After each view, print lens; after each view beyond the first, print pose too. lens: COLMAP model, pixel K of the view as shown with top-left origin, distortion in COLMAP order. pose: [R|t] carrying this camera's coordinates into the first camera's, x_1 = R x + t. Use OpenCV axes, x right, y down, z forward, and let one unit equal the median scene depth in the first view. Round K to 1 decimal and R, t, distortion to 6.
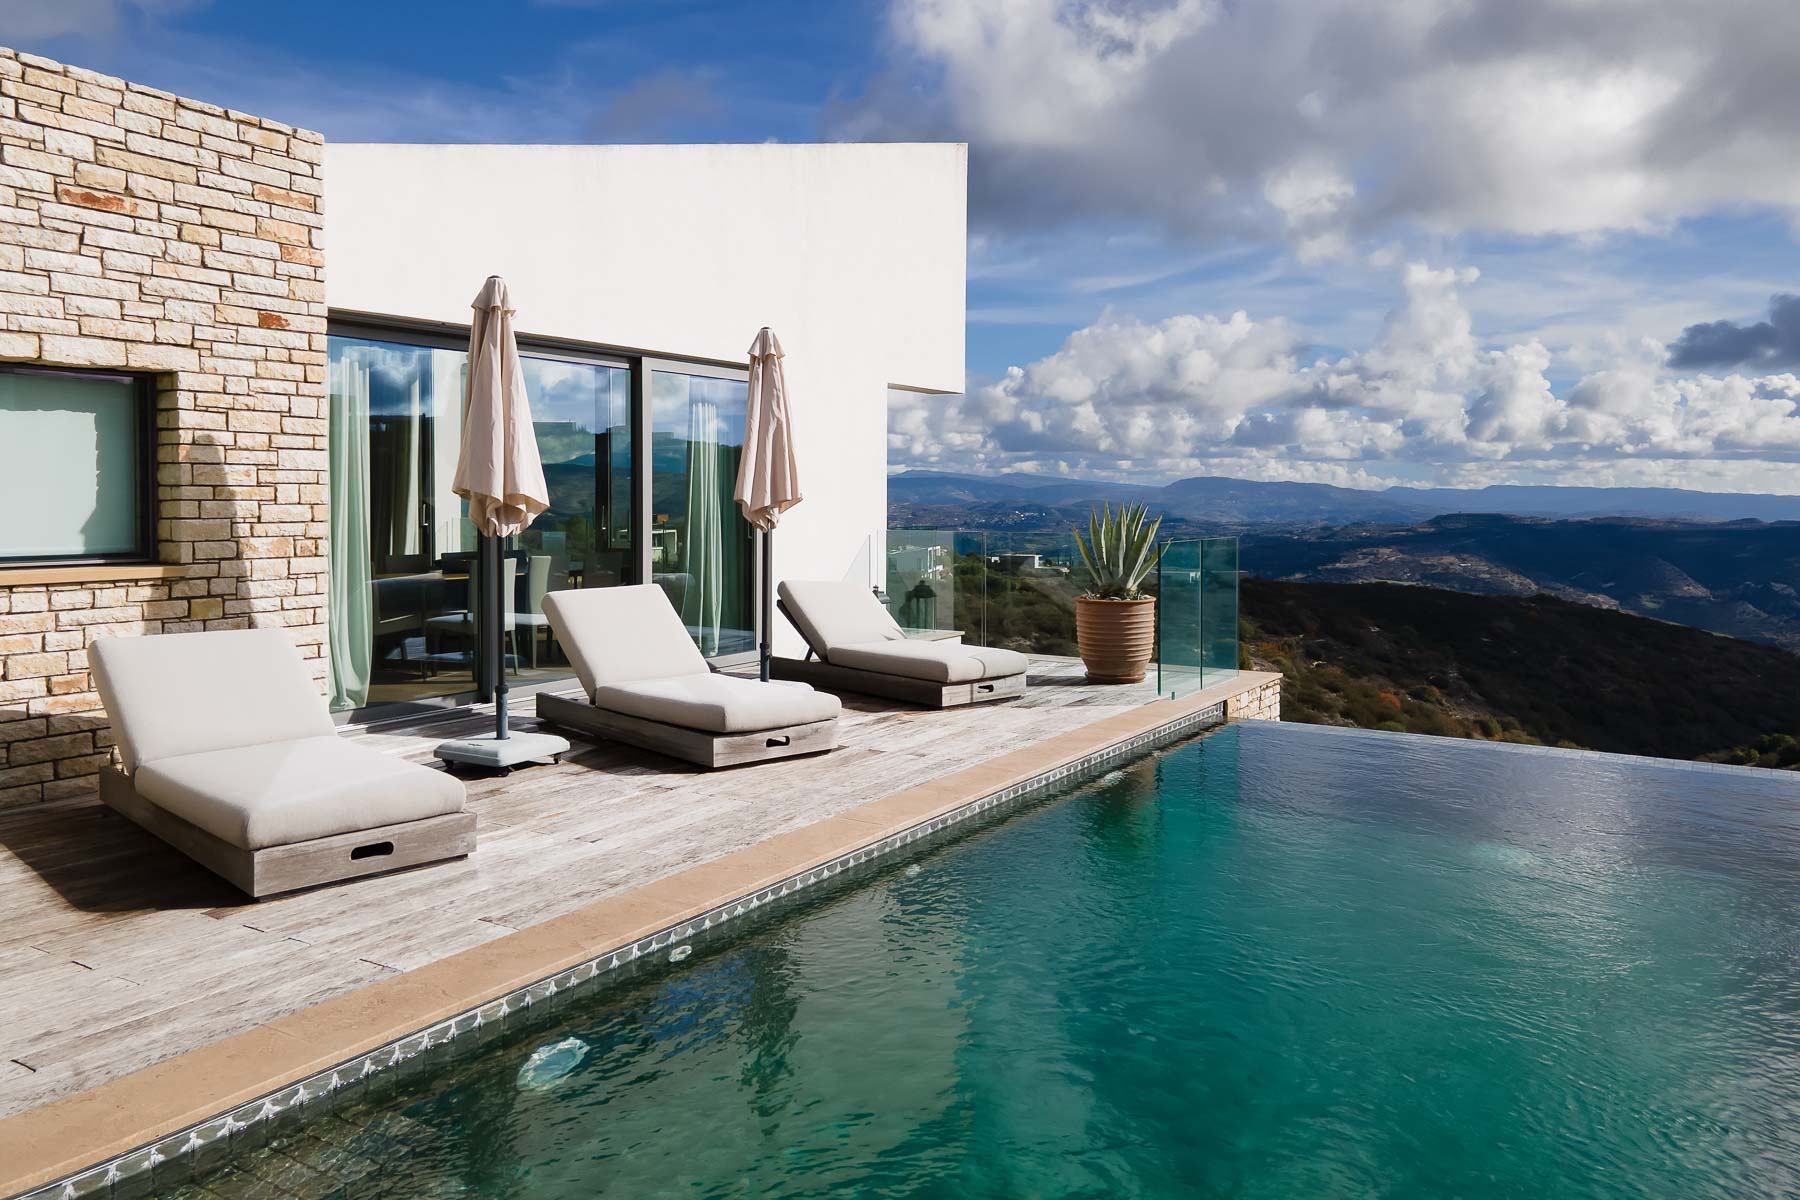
lens RADIAL K [[1295.7, 0, 875.4], [0, 1295.7, 528.2], [0, 0, 1]] dist [0.046348, 0.016190]
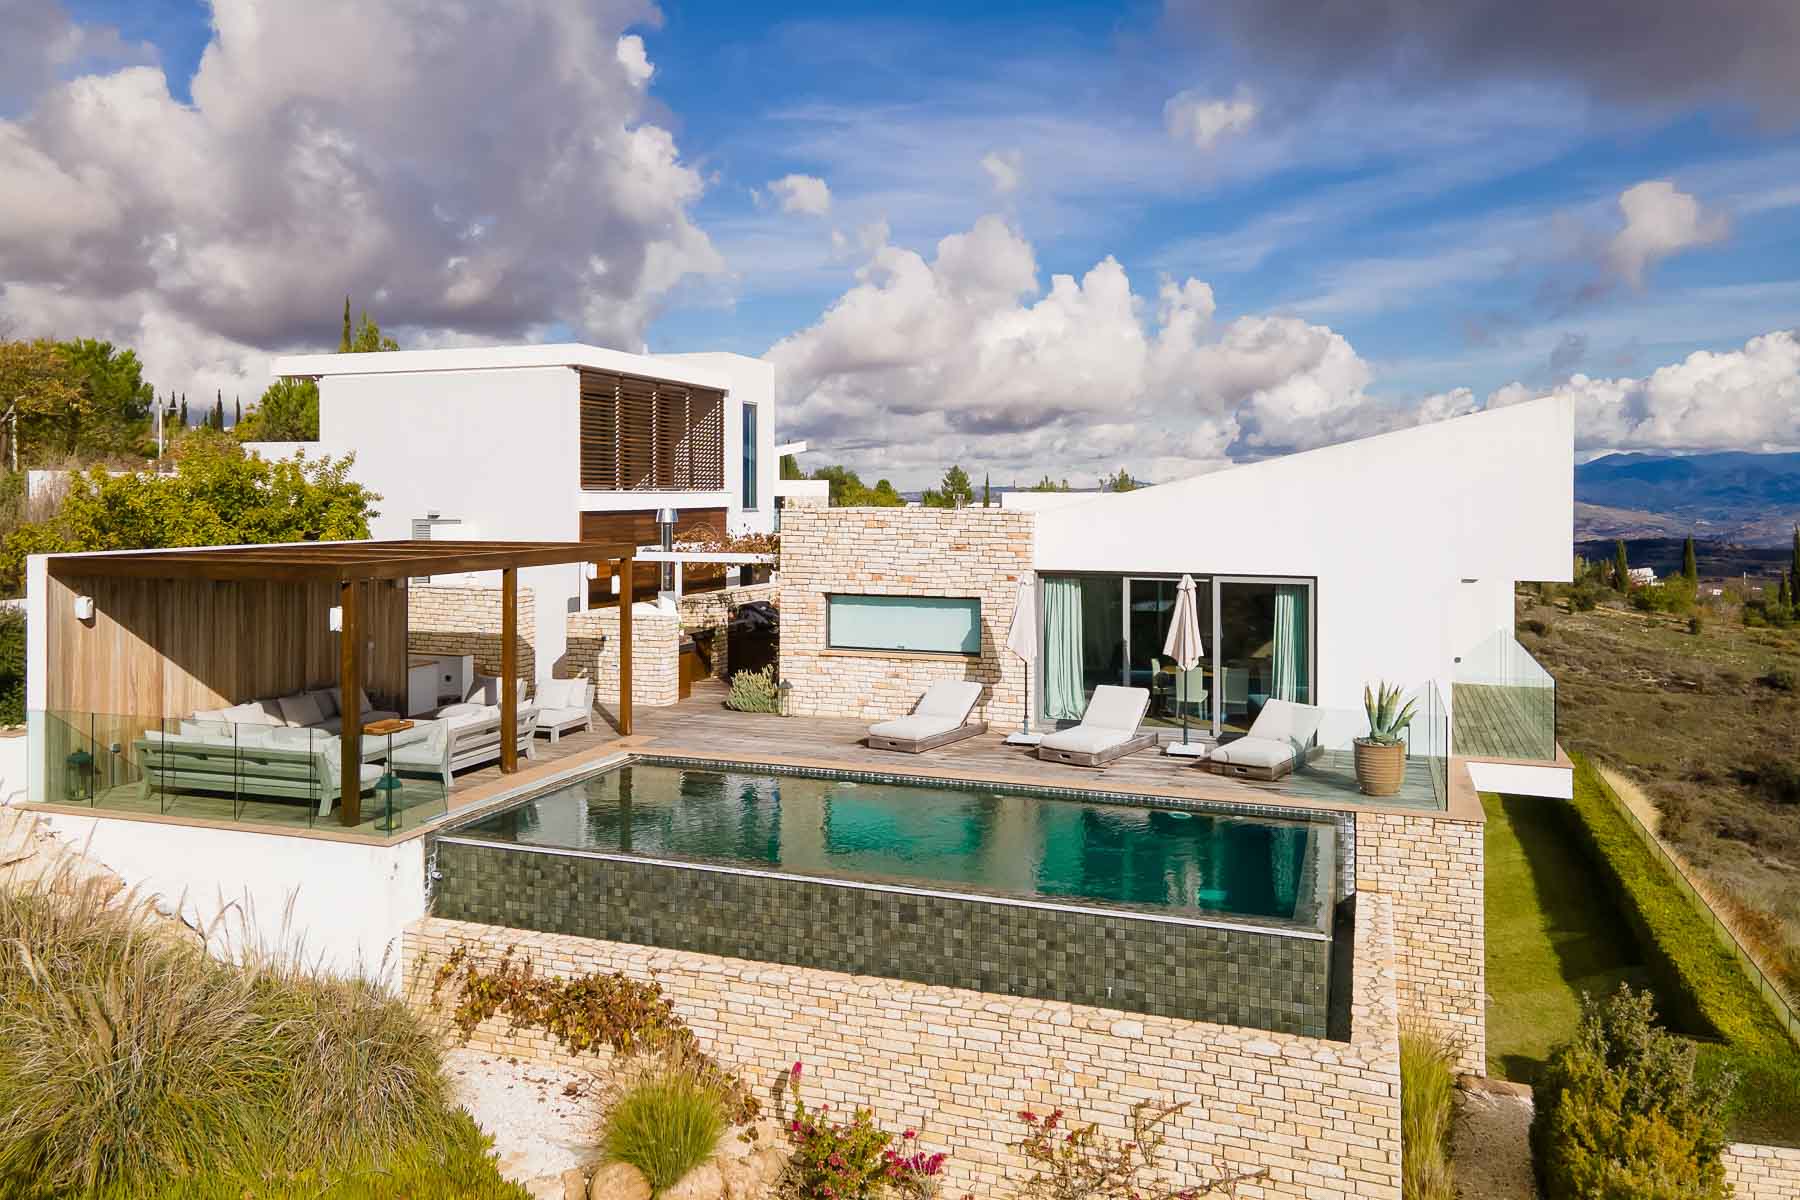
lens RADIAL K [[1295.7, 0, 895.4], [0, 1295.7, 514.2], [0, 0, 1]] dist [0.046348, 0.016190]
pose [[0.223167, 0.019674, -0.974582, 2.405275], [-0.022648, 0.999631, 0.014994, -0.353419], [0.974517, 0.018726, 0.223530, 0.097412]]
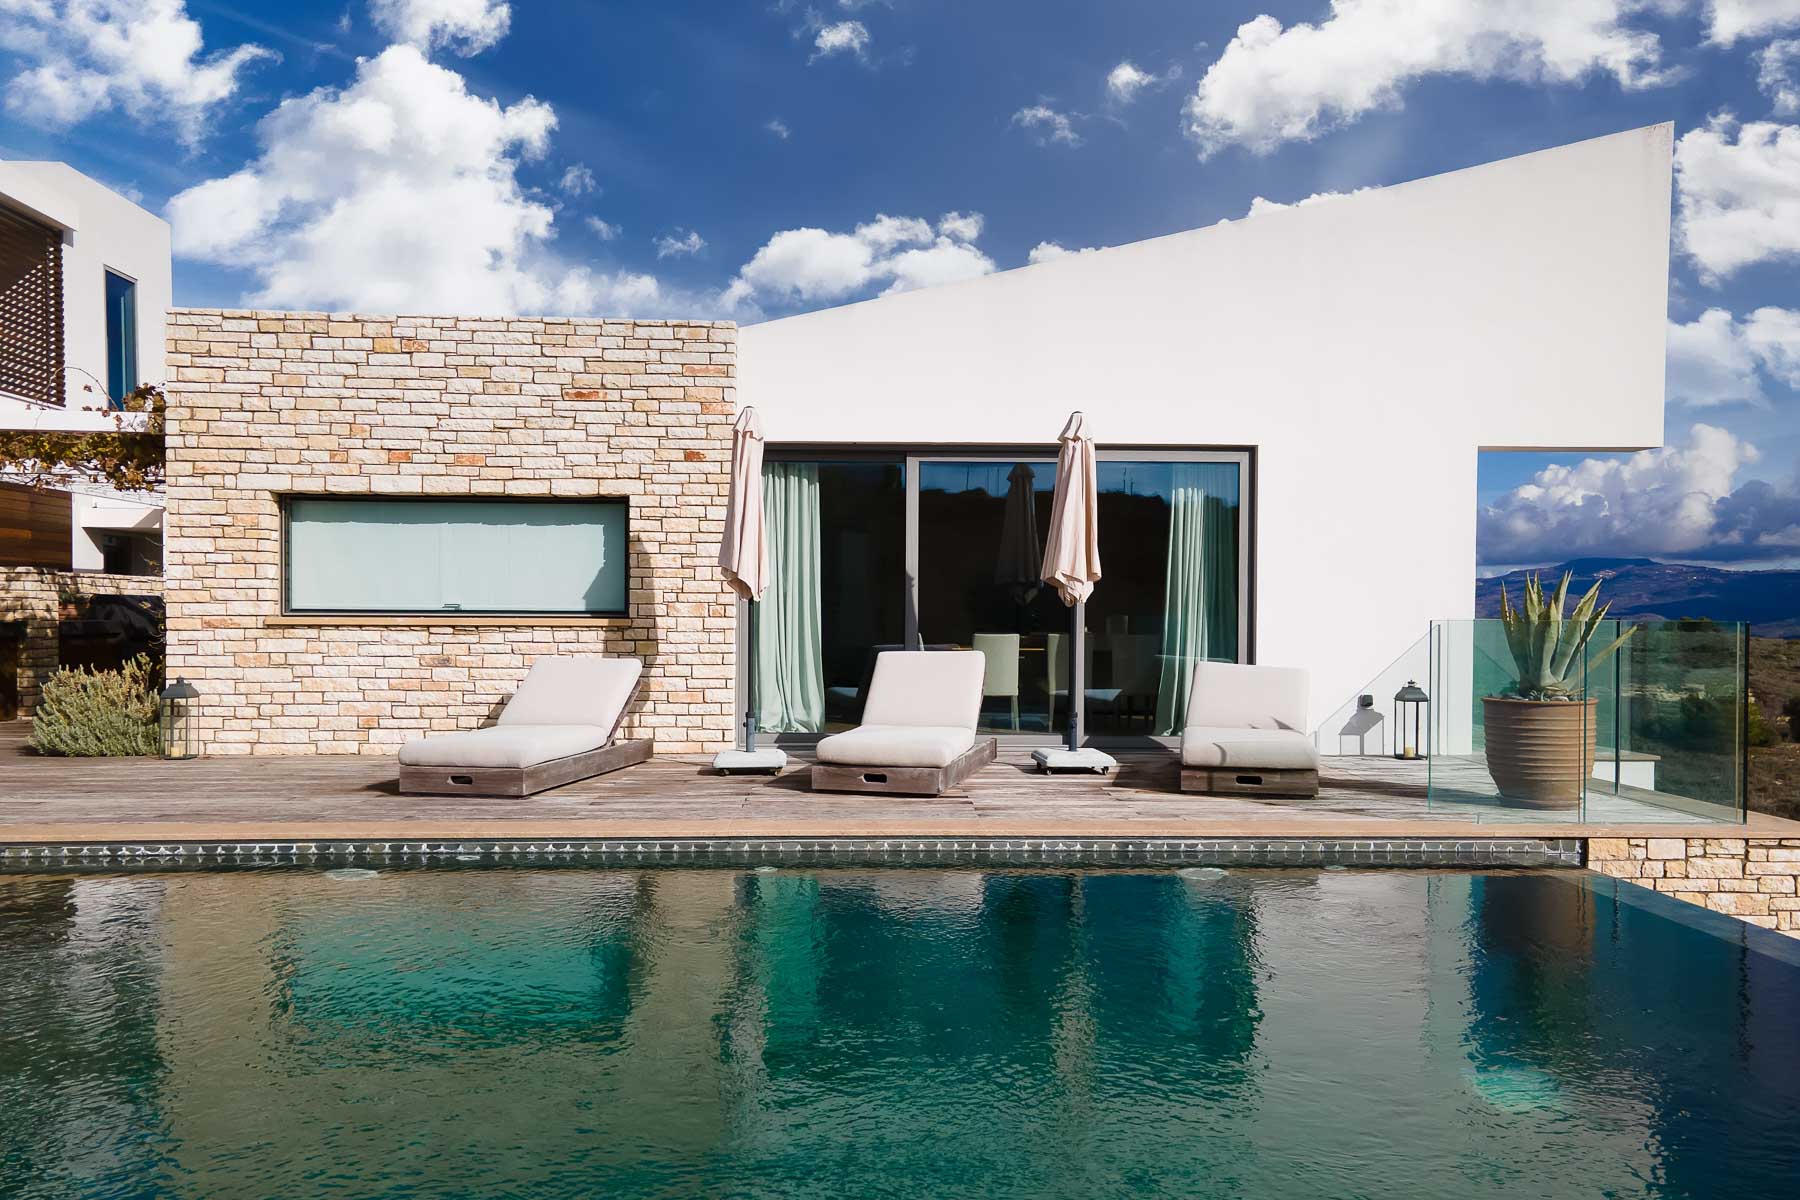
lens RADIAL K [[1295.7, 0, 881.4], [0, 1295.7, 639.4], [0, 0, 1]] dist [0.046348, 0.016190]
pose [[0.573951, 0.020798, -0.818626, 0.894401], [-0.025417, 0.999648, 0.007577, 0.032856], [0.818495, 0.016459, 0.574277, 0.351682]]
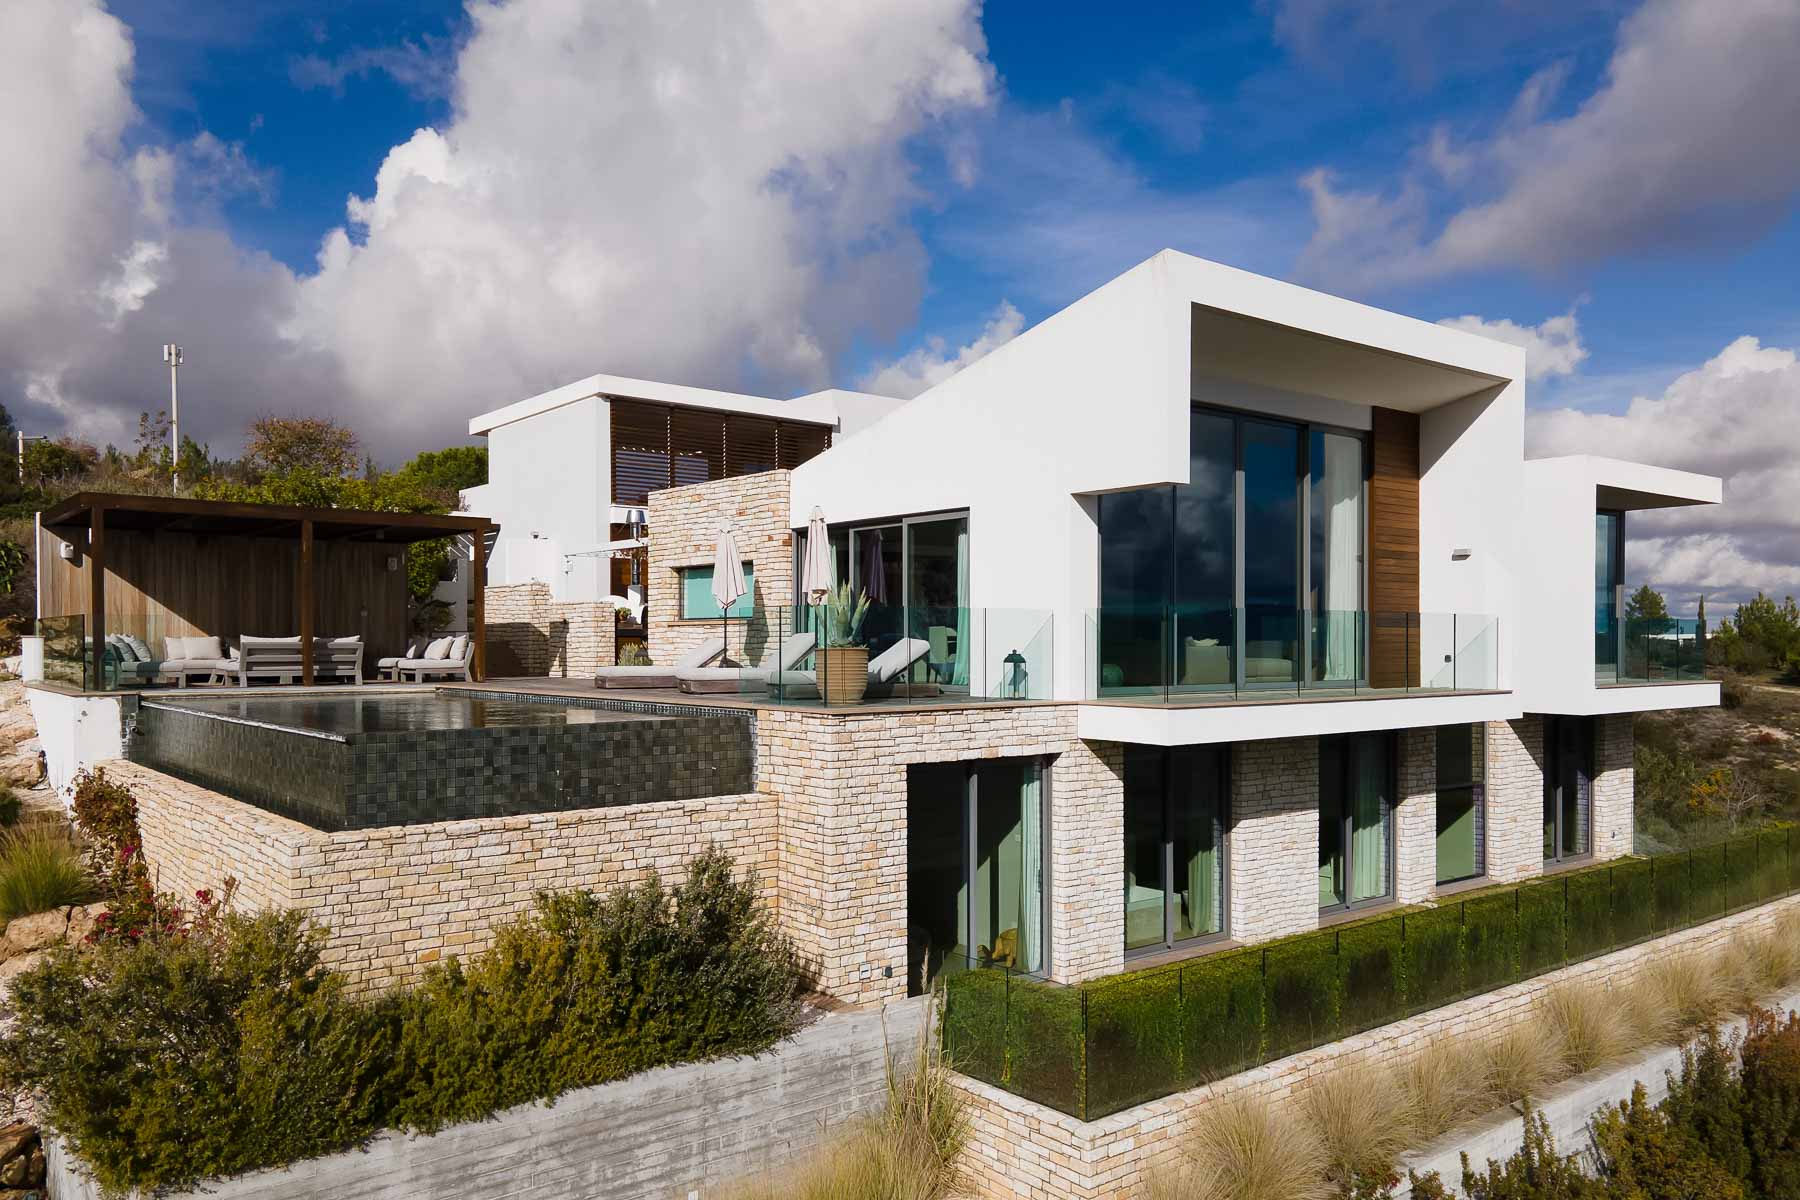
lens RADIAL K [[1295.7, 0, 882.7], [0, 1295.7, 643.8], [0, 0, 1]] dist [0.046348, 0.016190]
pose [[-0.312616, 0.008278, -0.949843, 2.341984], [-0.016258, 0.999769, 0.014064, 0.036721], [0.949740, 0.019839, -0.312410, 2.250068]]
